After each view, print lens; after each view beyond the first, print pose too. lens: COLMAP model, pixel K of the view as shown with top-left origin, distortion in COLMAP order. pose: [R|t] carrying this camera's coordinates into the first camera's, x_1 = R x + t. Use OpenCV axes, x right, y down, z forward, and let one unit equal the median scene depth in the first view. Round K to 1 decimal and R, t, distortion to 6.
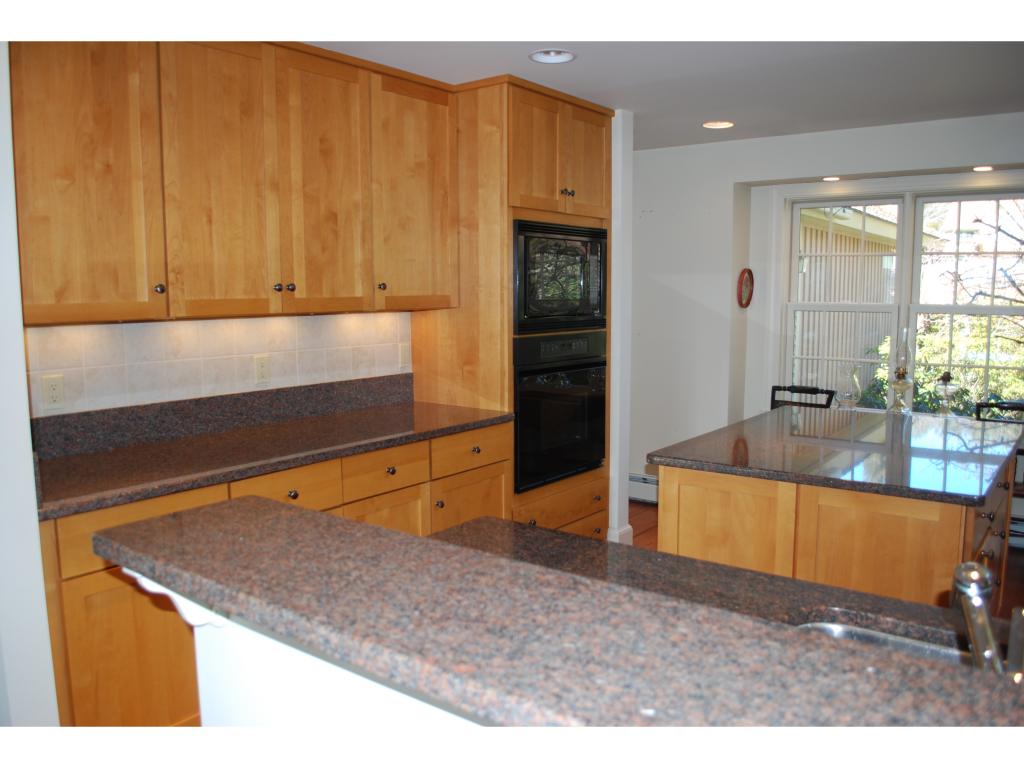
lens RADIAL K [[808.8, 0, 512.0], [0, 808.8, 384.0], [0, 0, 1]] dist [-0.073586, -0.003905]
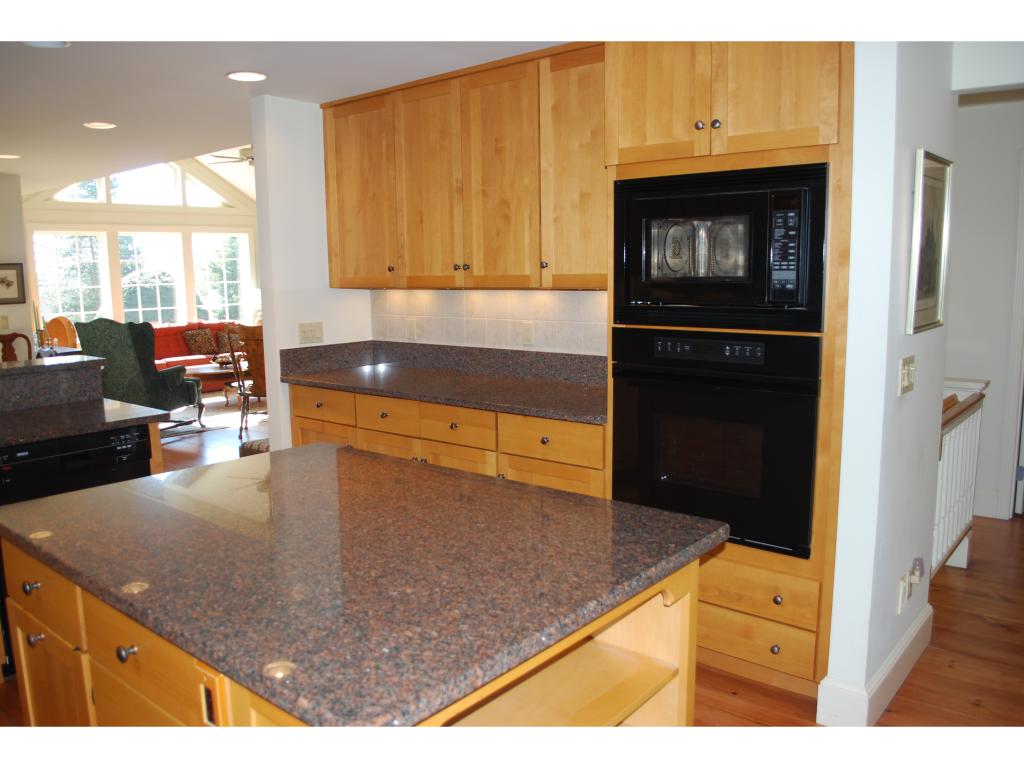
lens RADIAL K [[808.8, 0, 512.0], [0, 808.8, 384.0], [0, 0, 1]] dist [-0.073586, -0.003905]
pose [[-0.048440, 0.148195, -0.987771, 0.941011], [-0.099563, 0.983290, 0.152405, -0.131379], [0.993852, 0.105728, -0.032876, 1.062640]]
